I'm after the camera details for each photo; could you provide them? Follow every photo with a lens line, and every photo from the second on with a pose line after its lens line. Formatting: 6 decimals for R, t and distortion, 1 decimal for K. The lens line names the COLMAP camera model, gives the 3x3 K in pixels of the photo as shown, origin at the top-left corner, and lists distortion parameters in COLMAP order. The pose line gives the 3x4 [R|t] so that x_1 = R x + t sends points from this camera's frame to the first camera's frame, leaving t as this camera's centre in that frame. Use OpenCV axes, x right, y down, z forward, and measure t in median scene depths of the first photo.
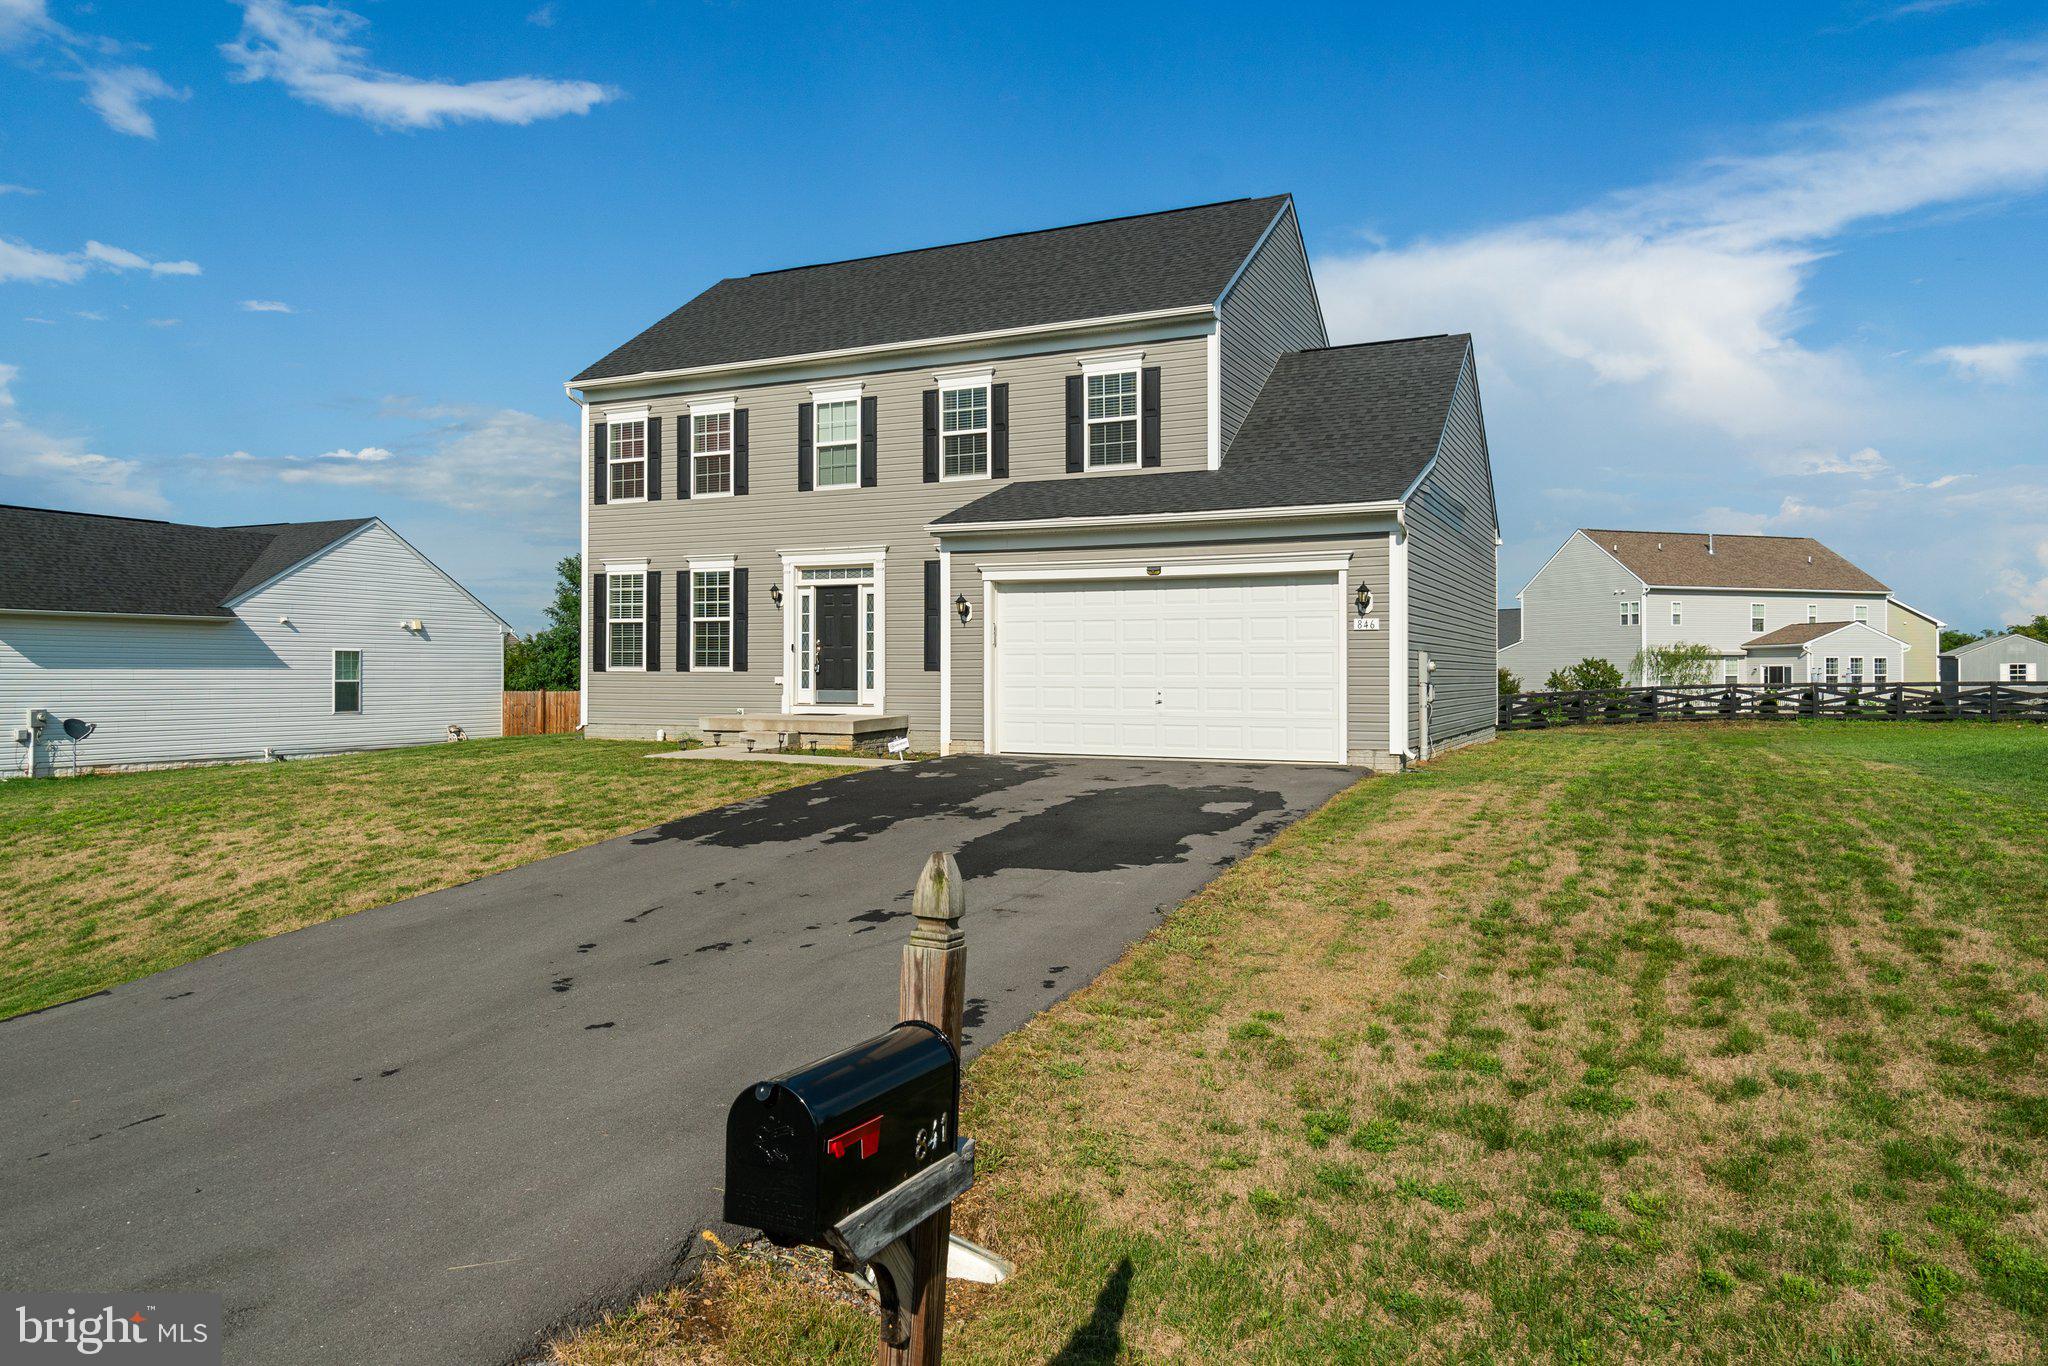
lens RADIAL K [[1358.2, 0, 1028.5], [0, 1358.2, 679.4], [0, 0, 1]] dist [-0.007618, 0.001141]
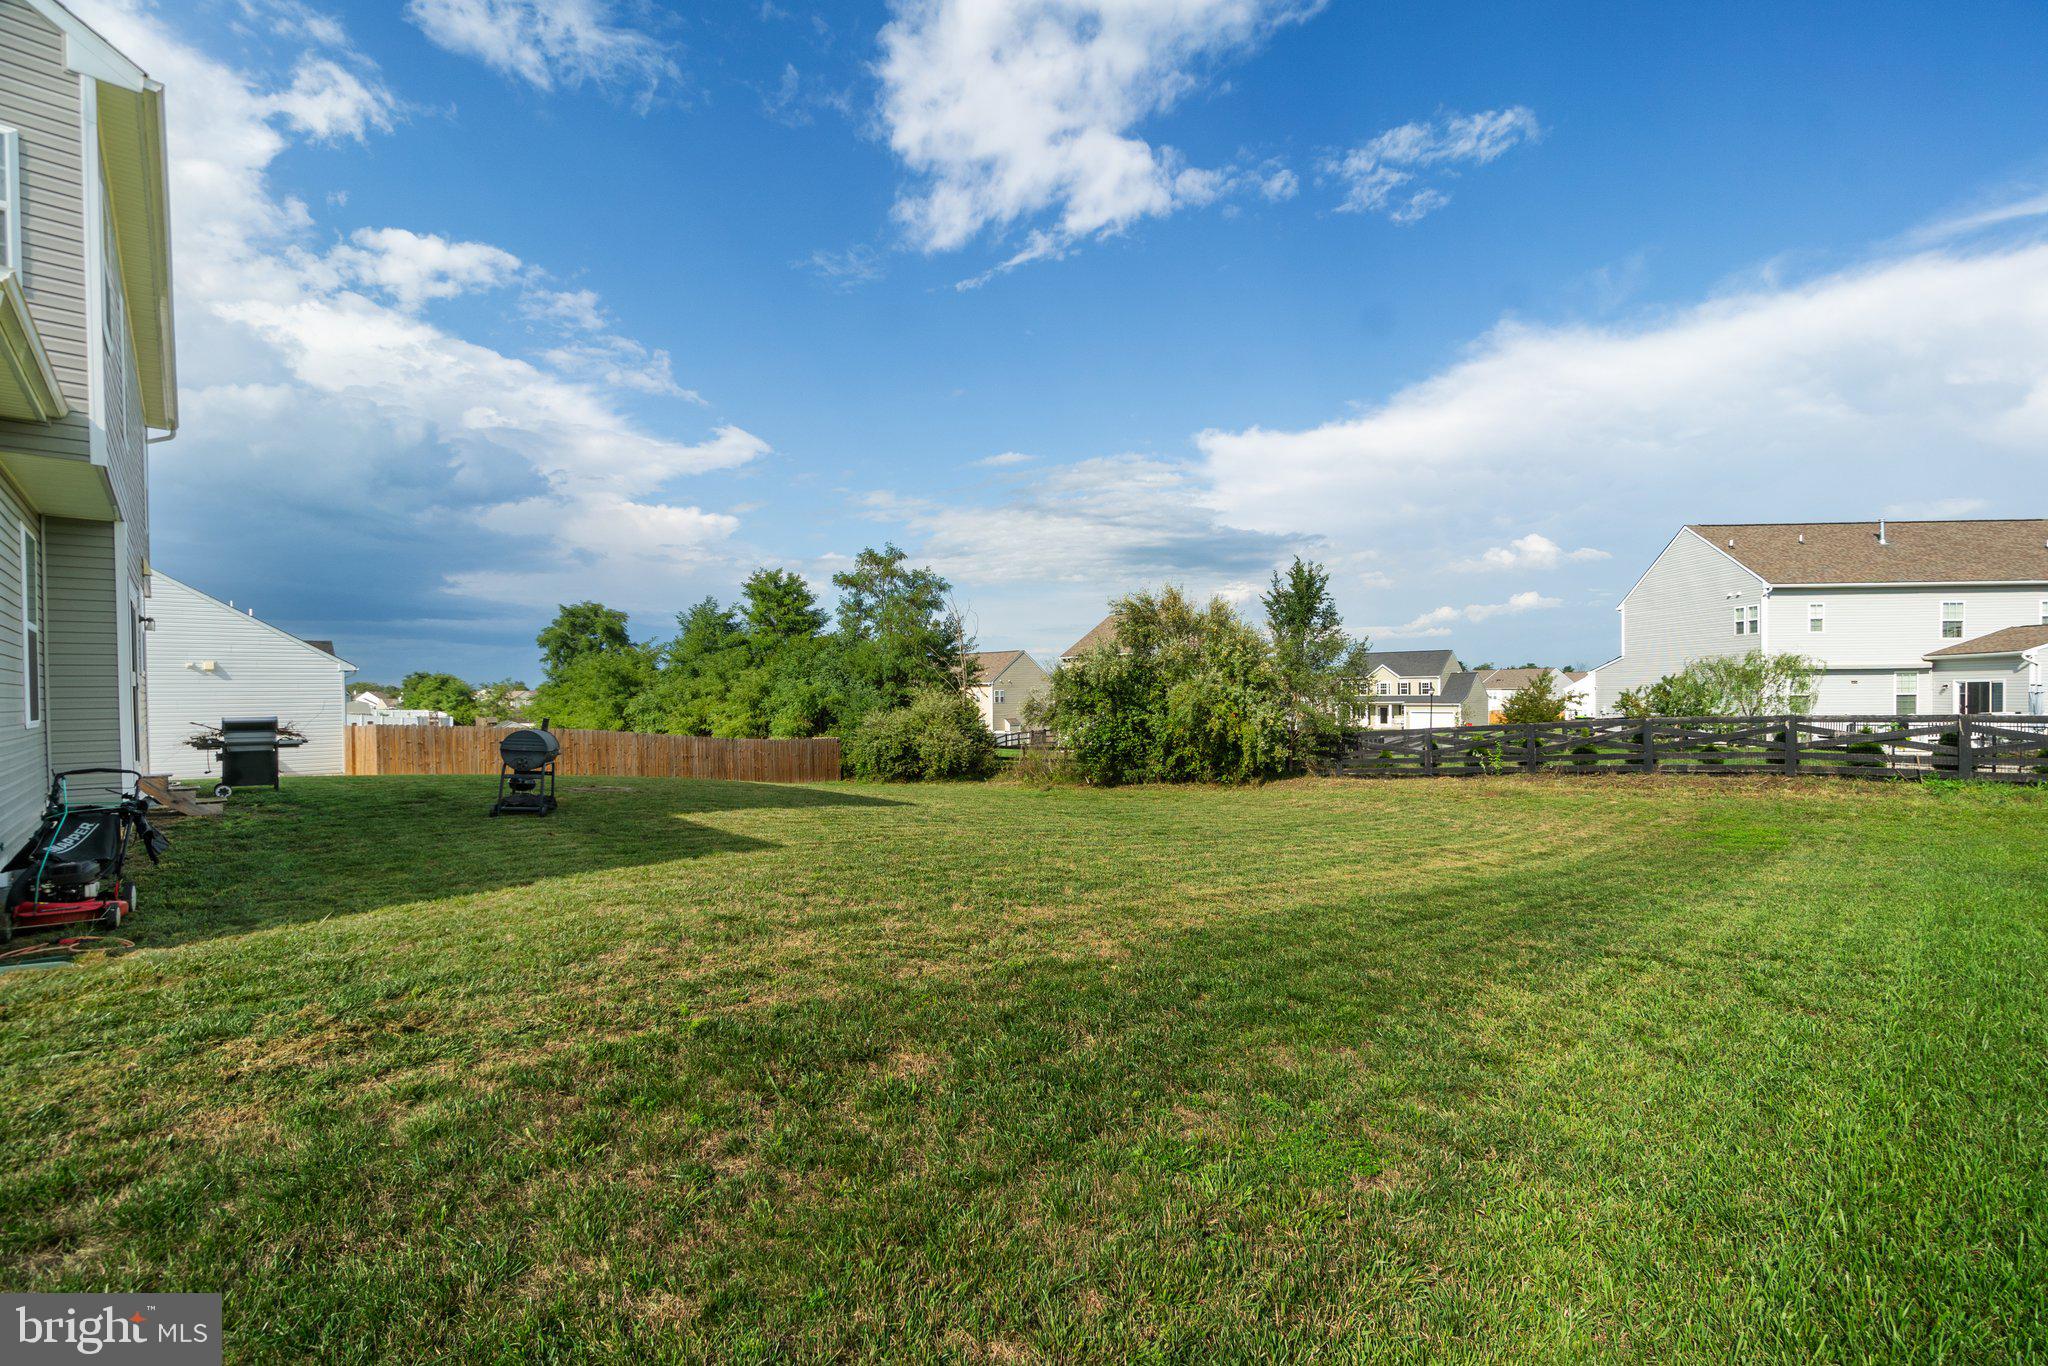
lens RADIAL K [[888.8, 0, 1020.6], [0, 888.8, 699.6], [0, 0, 1]] dist [-0.003327, -0.000428]
pose [[0.931268, -0.006794, -0.364271, 0.169364], [0.008197, 0.999964, 0.002304, -0.003933], [0.364242, -0.005131, 0.931290, 0.249798]]
